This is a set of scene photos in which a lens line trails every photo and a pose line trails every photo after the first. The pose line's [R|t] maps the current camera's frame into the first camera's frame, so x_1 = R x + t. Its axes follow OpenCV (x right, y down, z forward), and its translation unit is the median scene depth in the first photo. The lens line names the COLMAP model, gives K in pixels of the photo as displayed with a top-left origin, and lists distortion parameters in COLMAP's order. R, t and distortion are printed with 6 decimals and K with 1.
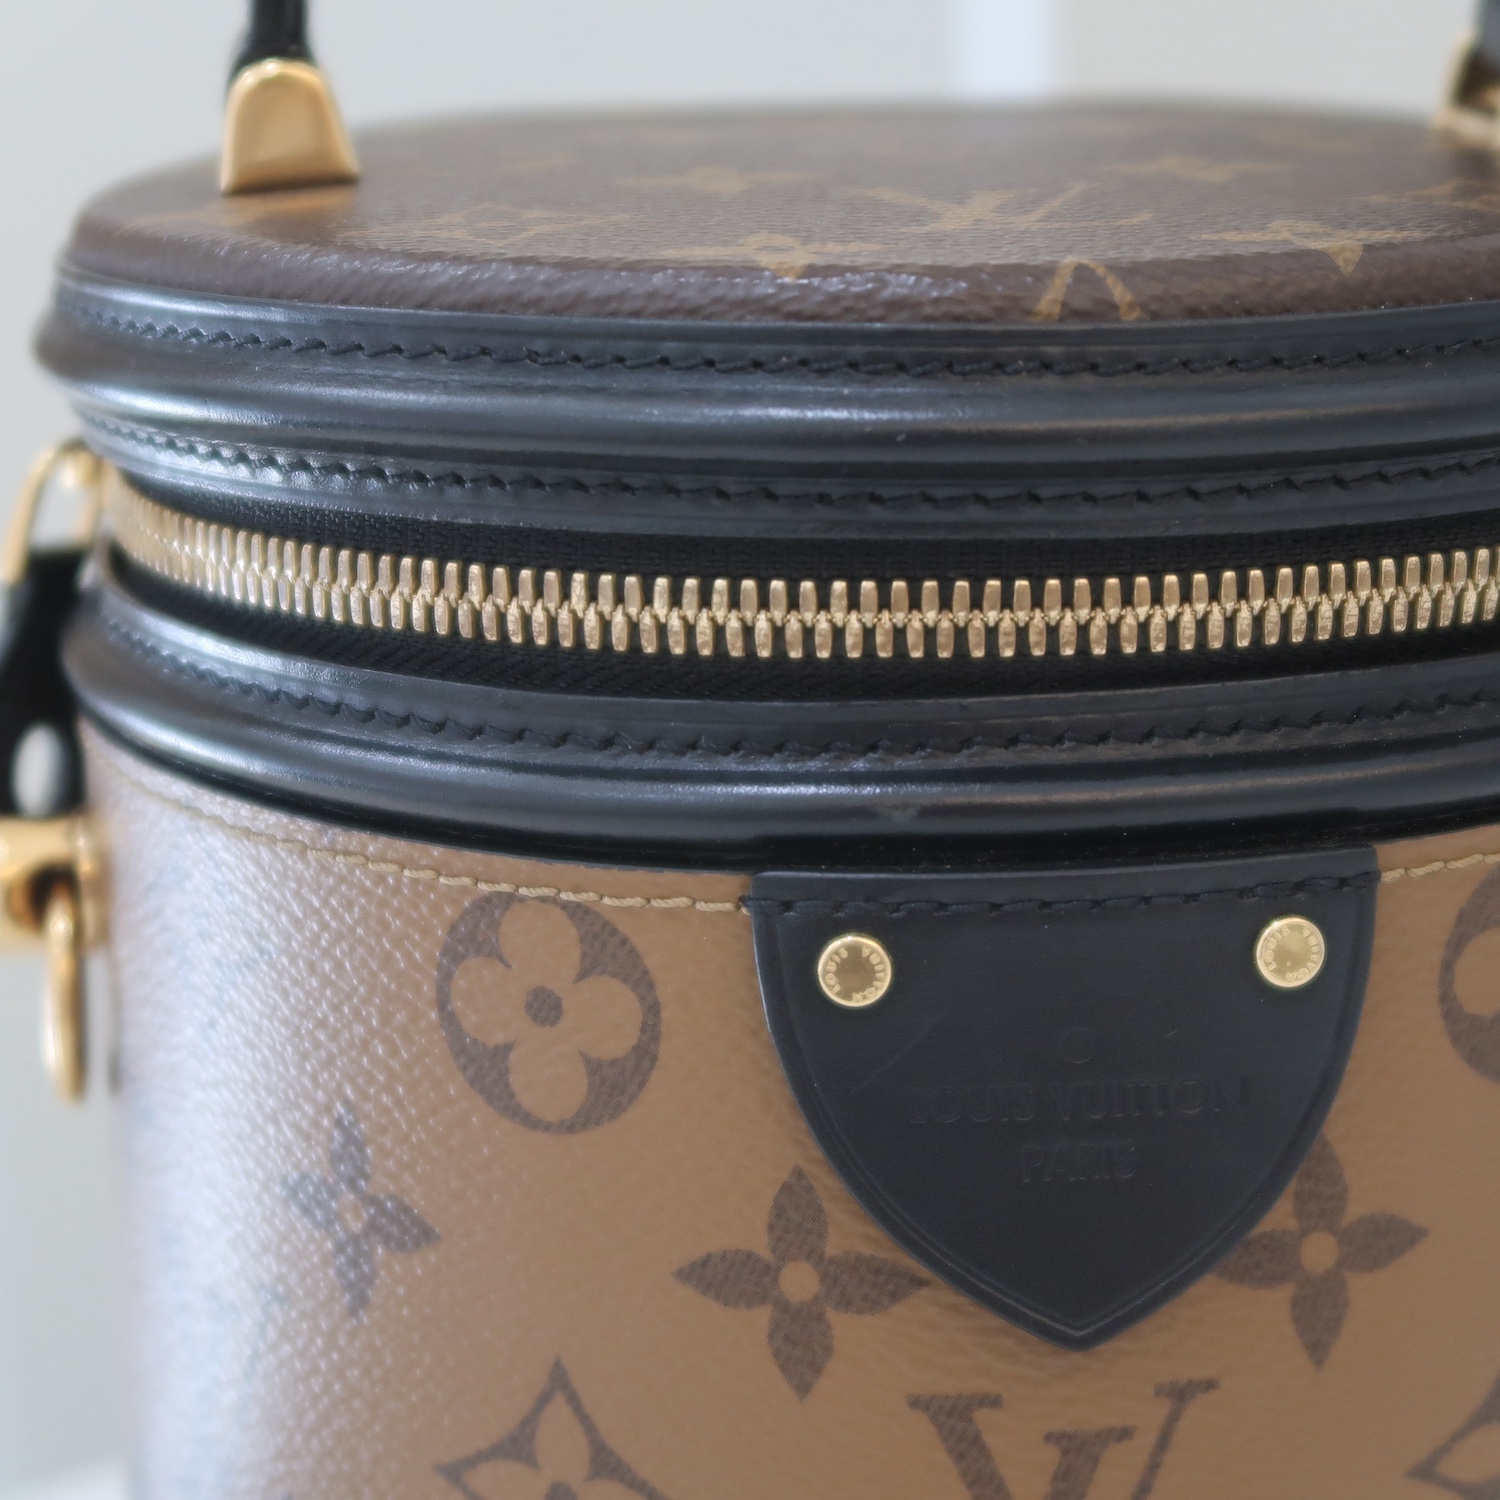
lens RADIAL K [[4575.2, 0, 750.0], [0, 4575.2, 750.0], [0, 0, 1]] dist [-0.007763, -1.230509]
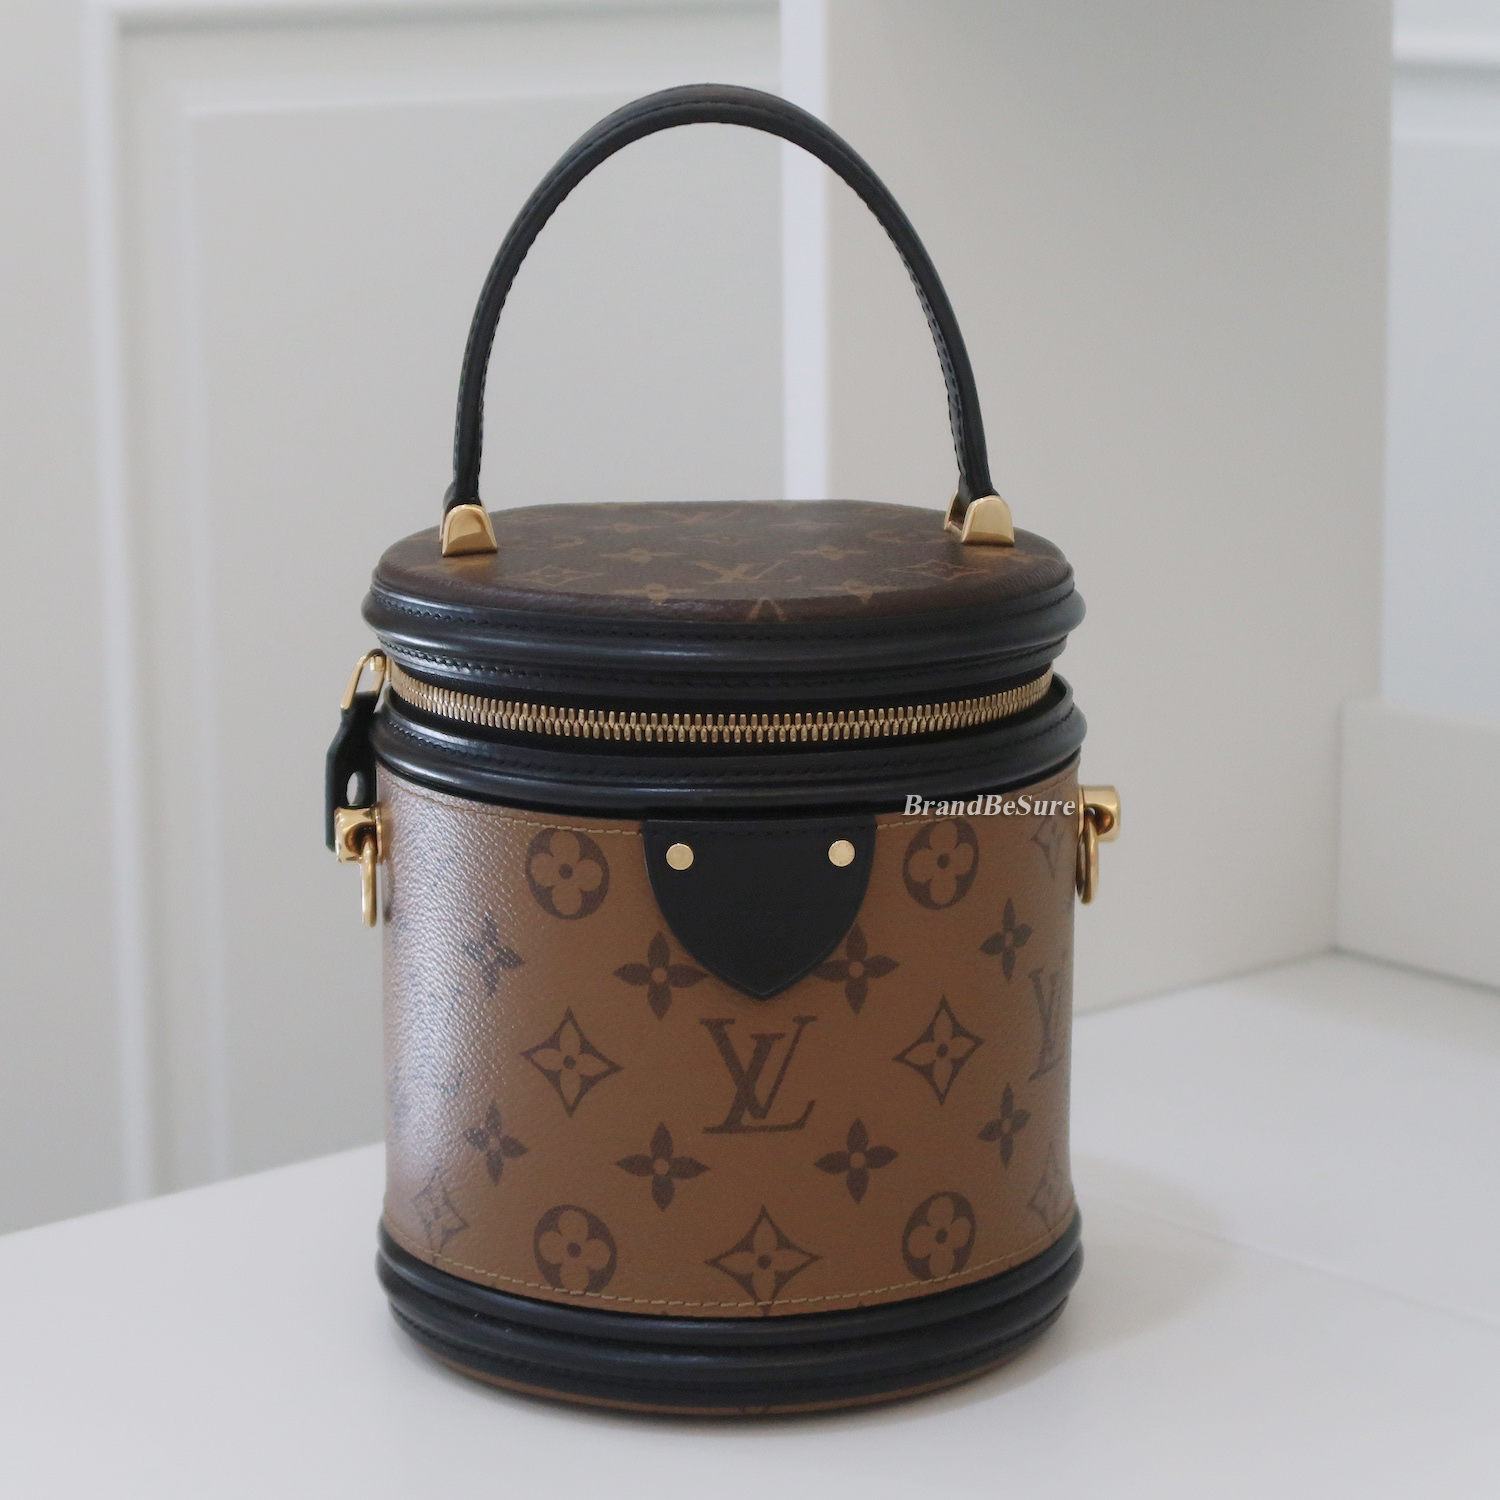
lens RADIAL K [[4575.2, 0, 750.0], [0, 4575.2, 750.0], [0, 0, 1]] dist [-0.007763, -1.230509]
pose [[0.999864, 0.015902, -0.004257, 0.072714], [-0.016025, 0.999404, -0.030575, 0.065267], [0.003768, 0.030639, 0.999523, -1.672689]]
